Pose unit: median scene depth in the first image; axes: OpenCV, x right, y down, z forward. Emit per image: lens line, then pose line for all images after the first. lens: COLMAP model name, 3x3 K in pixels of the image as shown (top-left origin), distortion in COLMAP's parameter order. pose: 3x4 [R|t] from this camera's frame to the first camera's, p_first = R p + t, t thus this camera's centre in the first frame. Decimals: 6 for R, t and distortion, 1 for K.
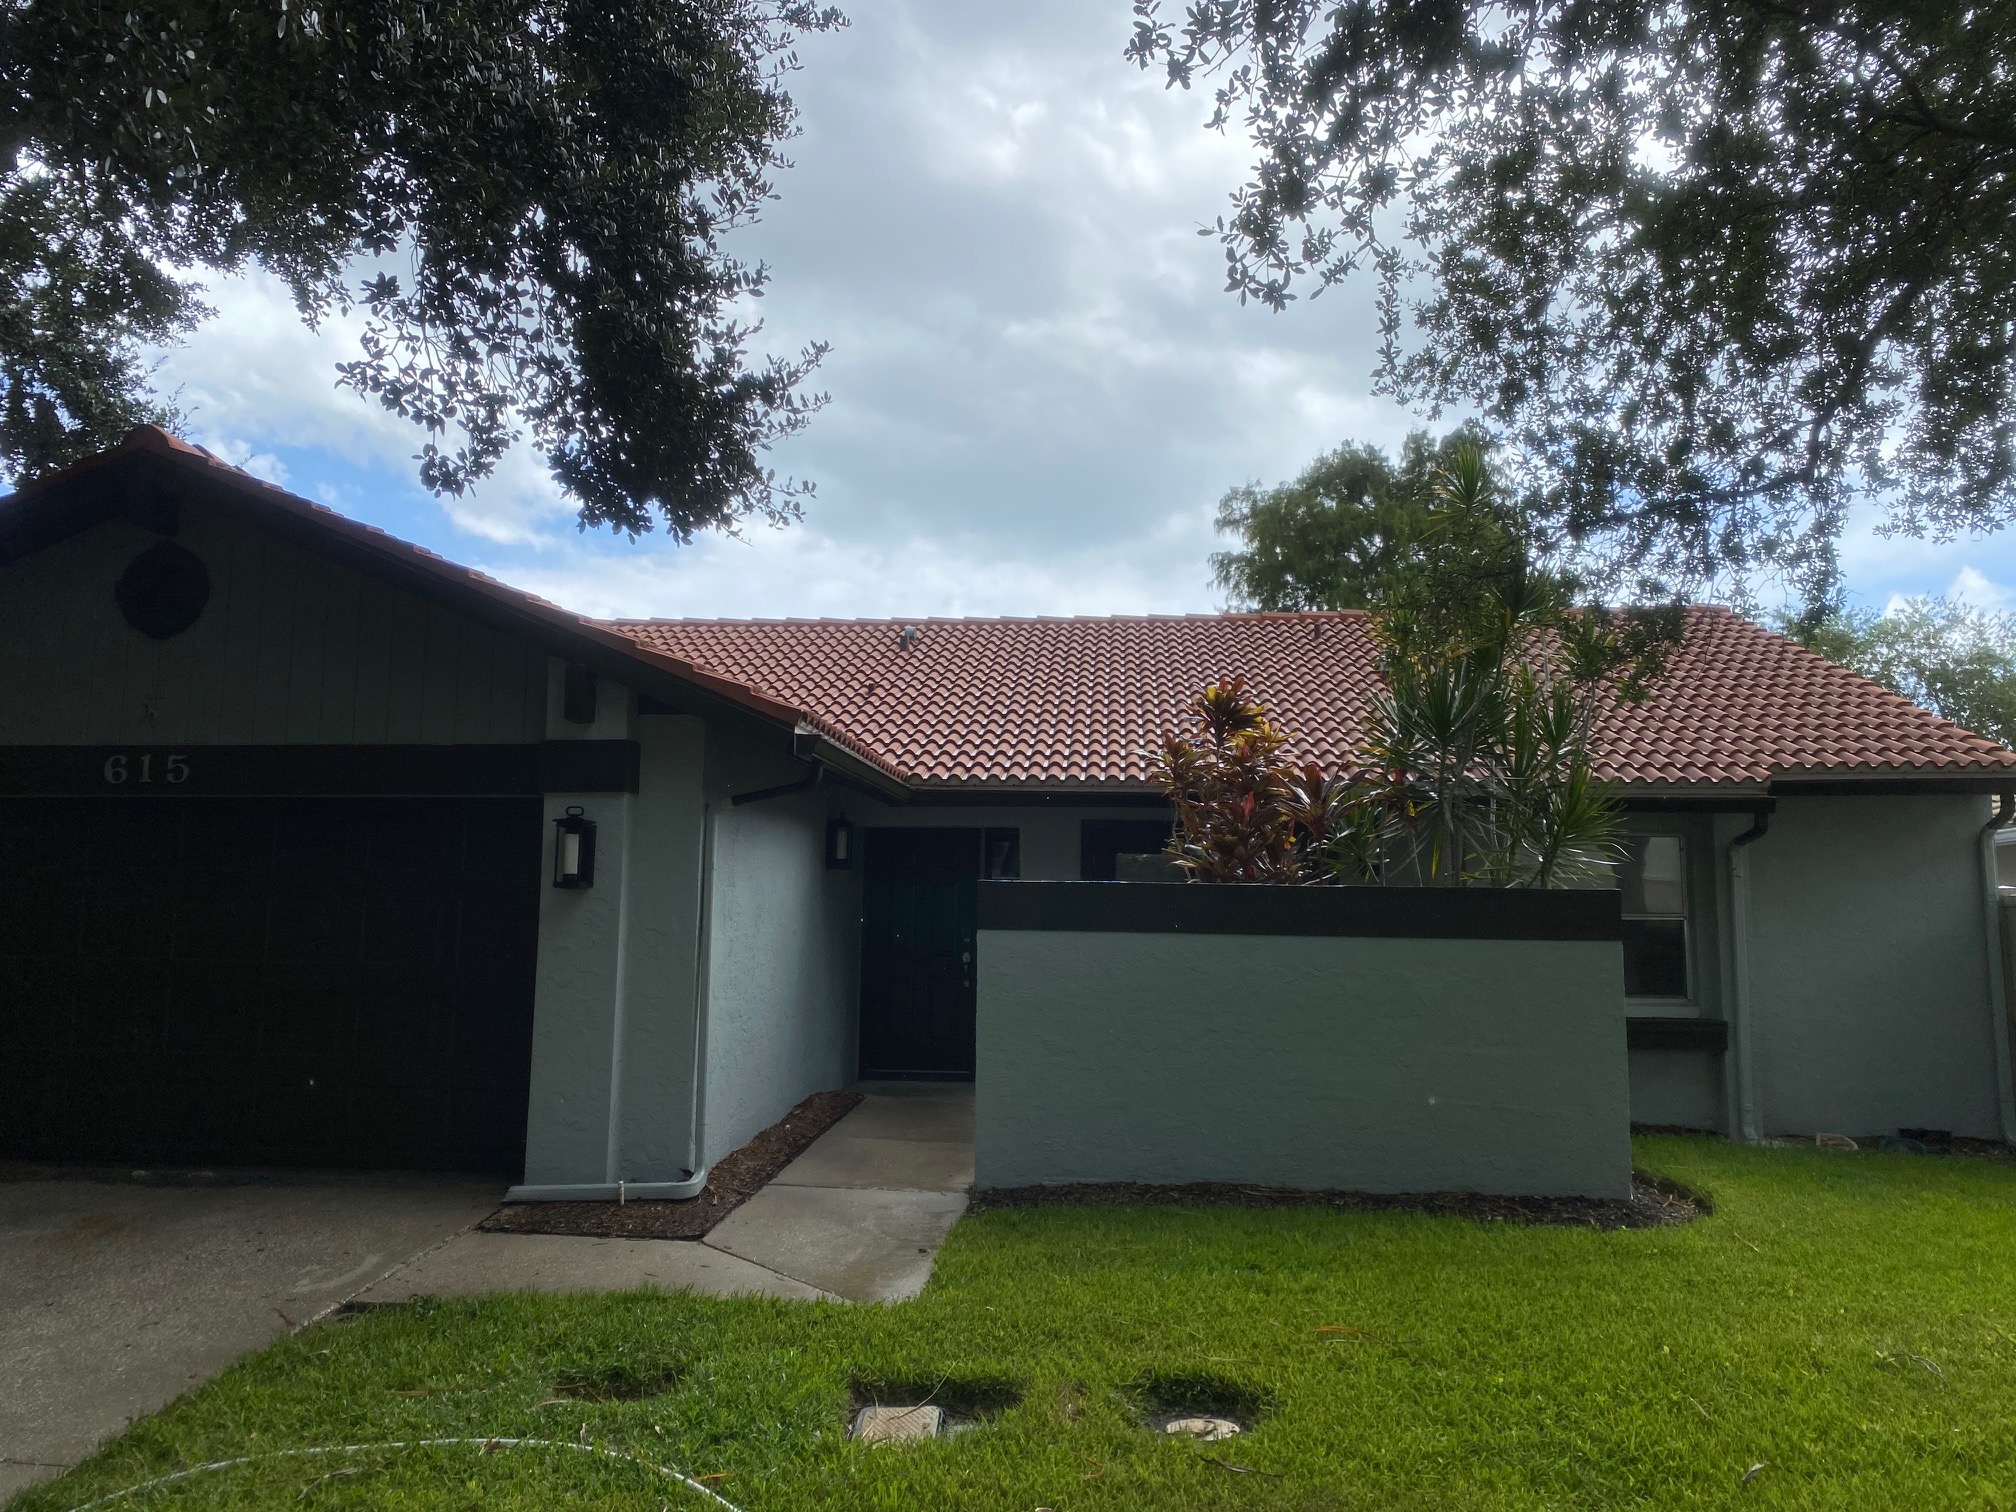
lens RADIAL K [[1439.2, 0, 1008.0], [0, 1439.2, 756.0], [0, 0, 1]] dist [0.004710, 0.001410]
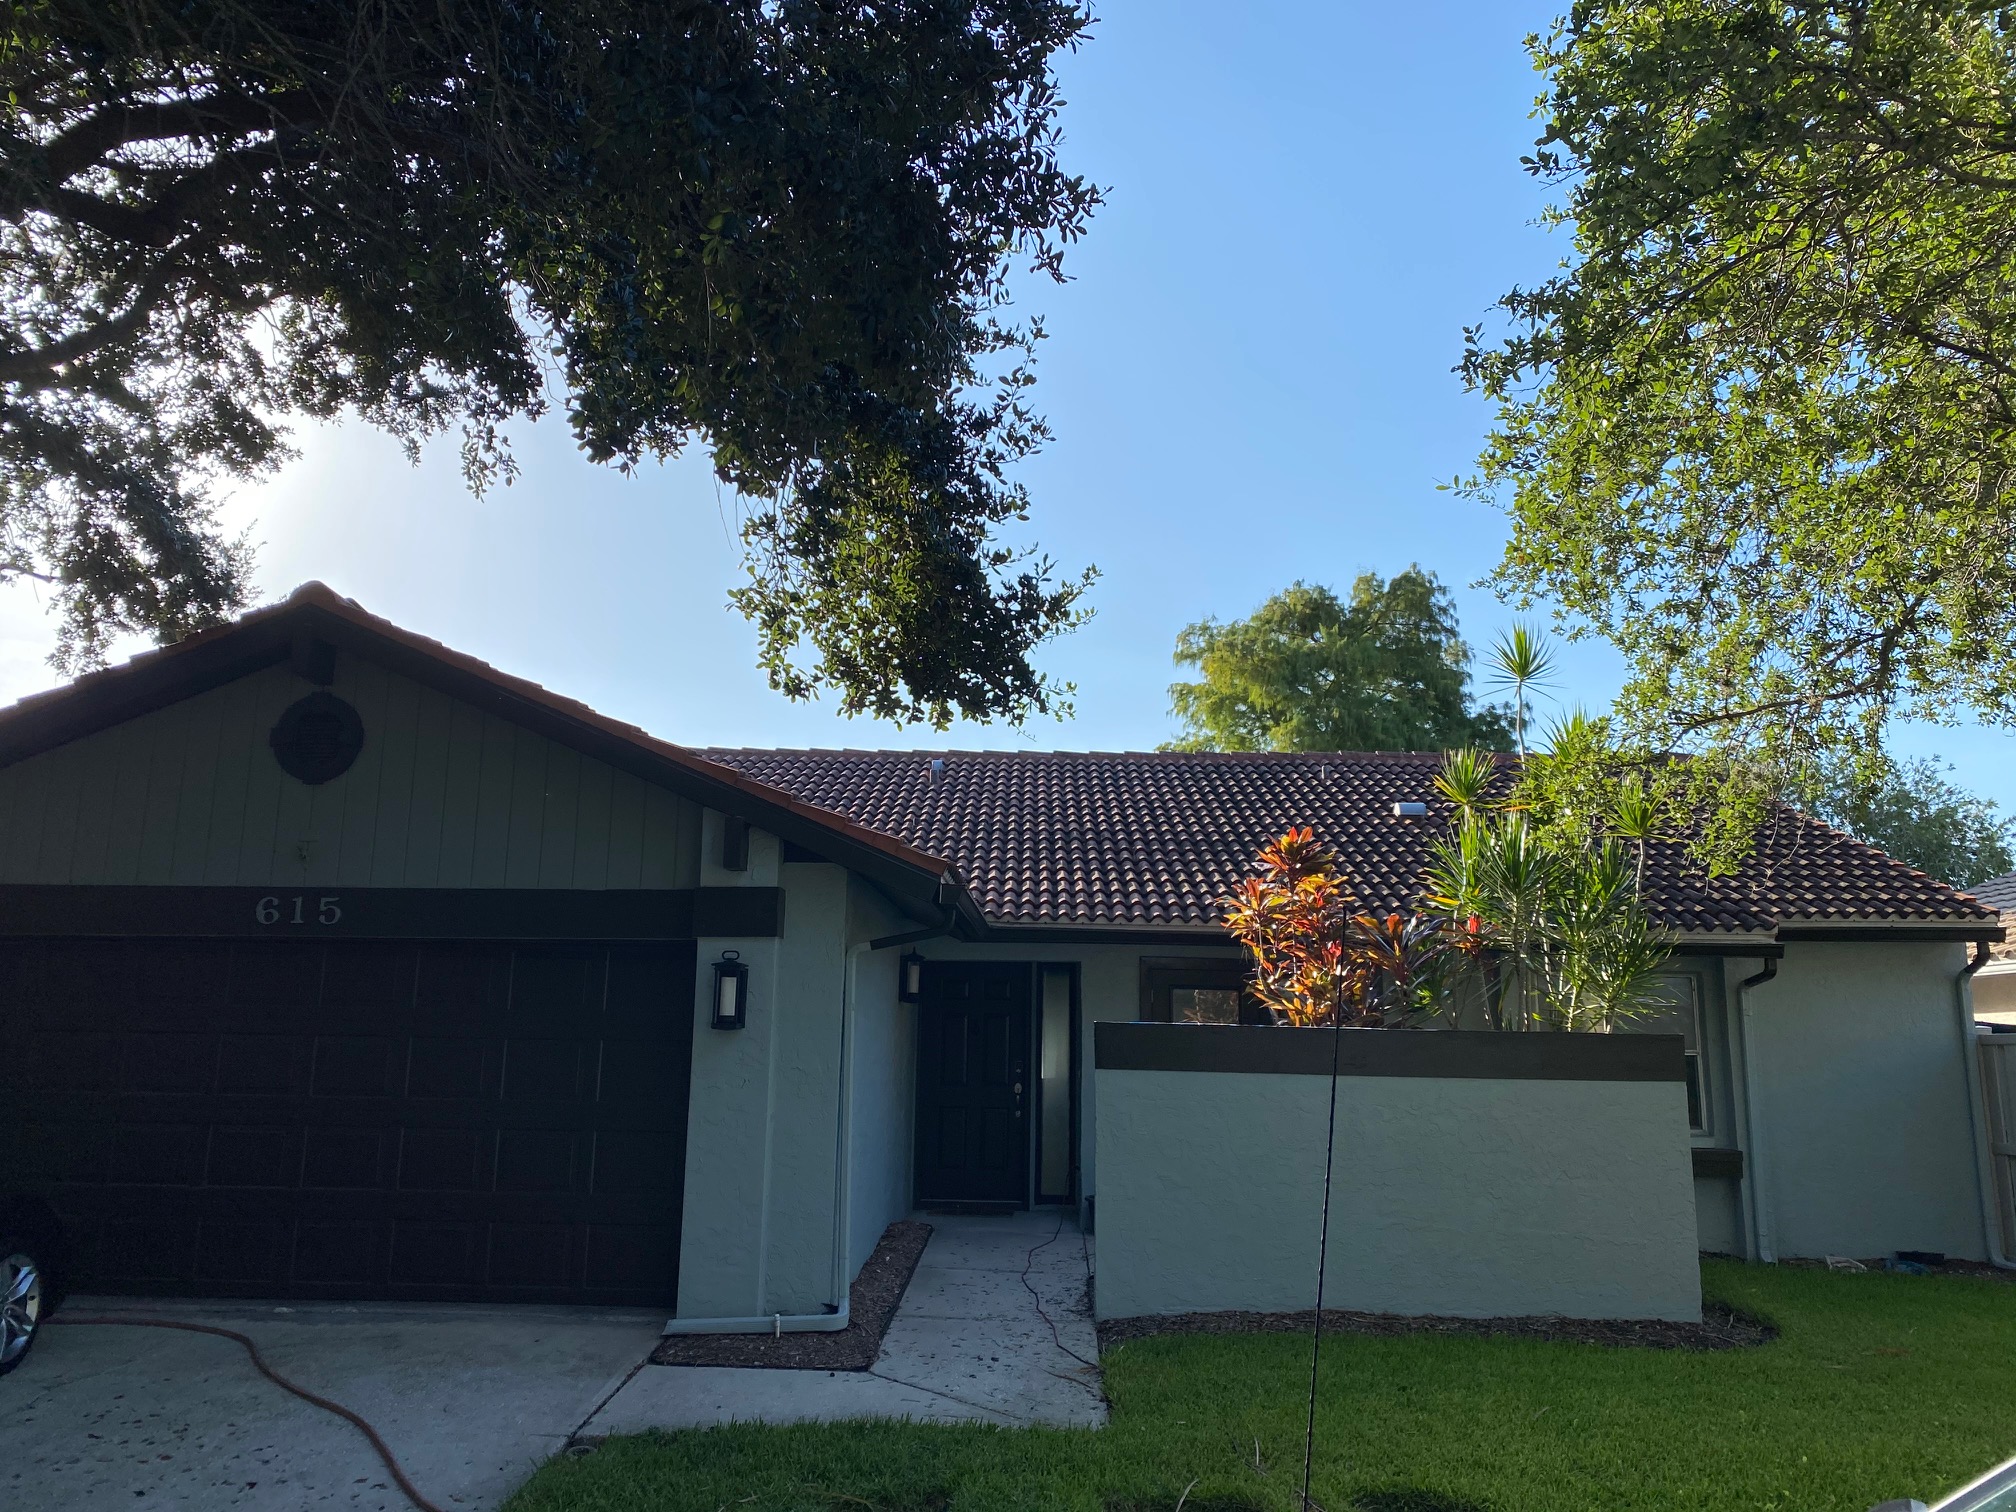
lens RADIAL K [[1429.9, 0, 1008.0], [0, 1429.9, 756.0], [0, 0, 1]] dist [0.051952, -0.057443]
pose [[0.997359, 0.016607, 0.070700, -0.129289], [-0.011248, 0.997080, -0.075534, -0.022600], [-0.071748, 0.074539, 0.994634, -0.056607]]
